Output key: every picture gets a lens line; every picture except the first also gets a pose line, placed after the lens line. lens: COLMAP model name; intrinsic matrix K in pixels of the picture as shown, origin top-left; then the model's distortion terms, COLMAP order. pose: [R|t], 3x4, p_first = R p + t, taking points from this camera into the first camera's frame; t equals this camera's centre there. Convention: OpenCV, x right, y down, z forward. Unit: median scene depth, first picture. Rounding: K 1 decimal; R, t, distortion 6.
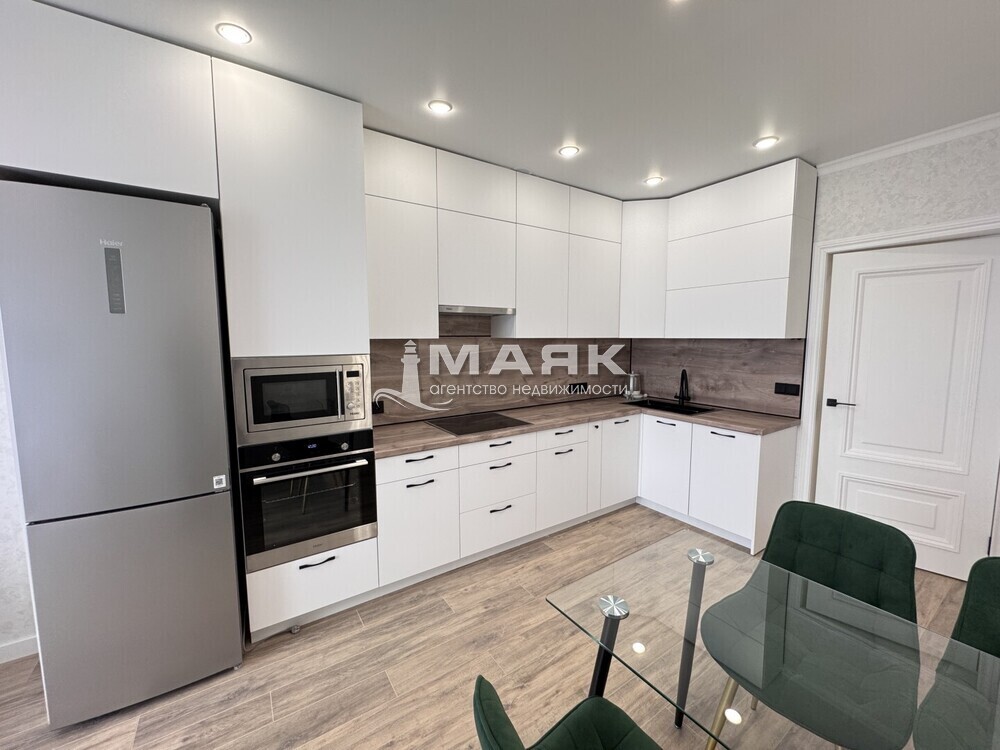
lens RADIAL K [[399.3, 0, 501.1], [0, 399.3, 374.6], [0, 0, 1]] dist [-0.001797, -0.000380]
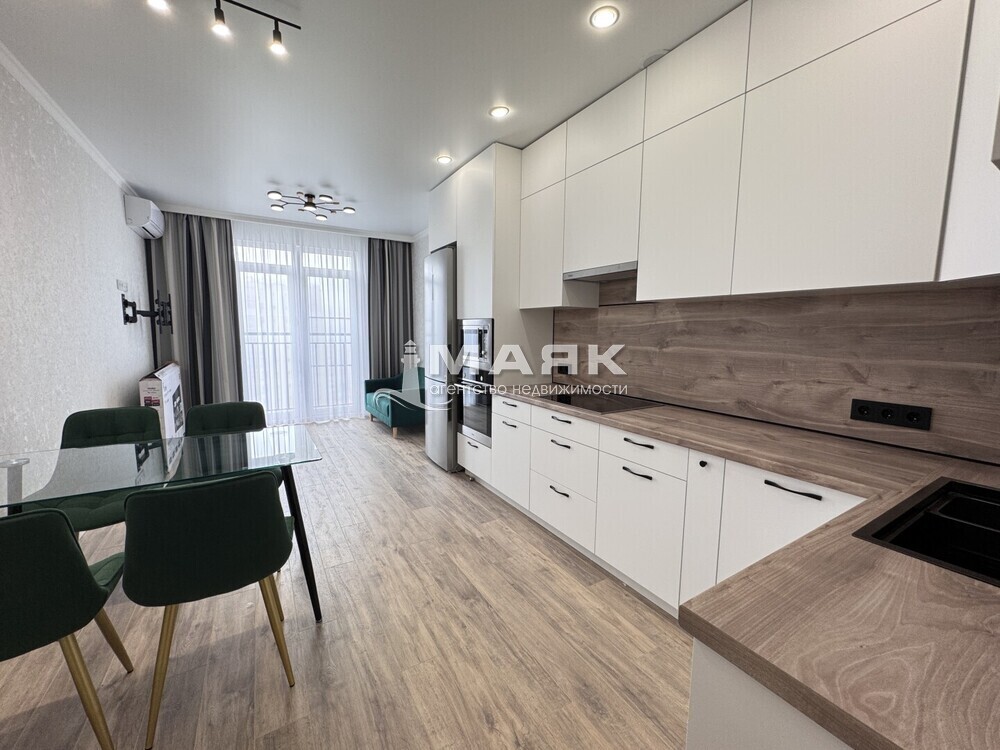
lens RADIAL K [[399.3, 0, 501.1], [0, 399.3, 374.6], [0, 0, 1]] dist [-0.001797, -0.000380]
pose [[-0.041807, 0.114886, -0.992499, 1.004983], [-0.105124, 0.987347, 0.118718, -0.023165], [0.993580, 0.109299, -0.029200, 0.992111]]
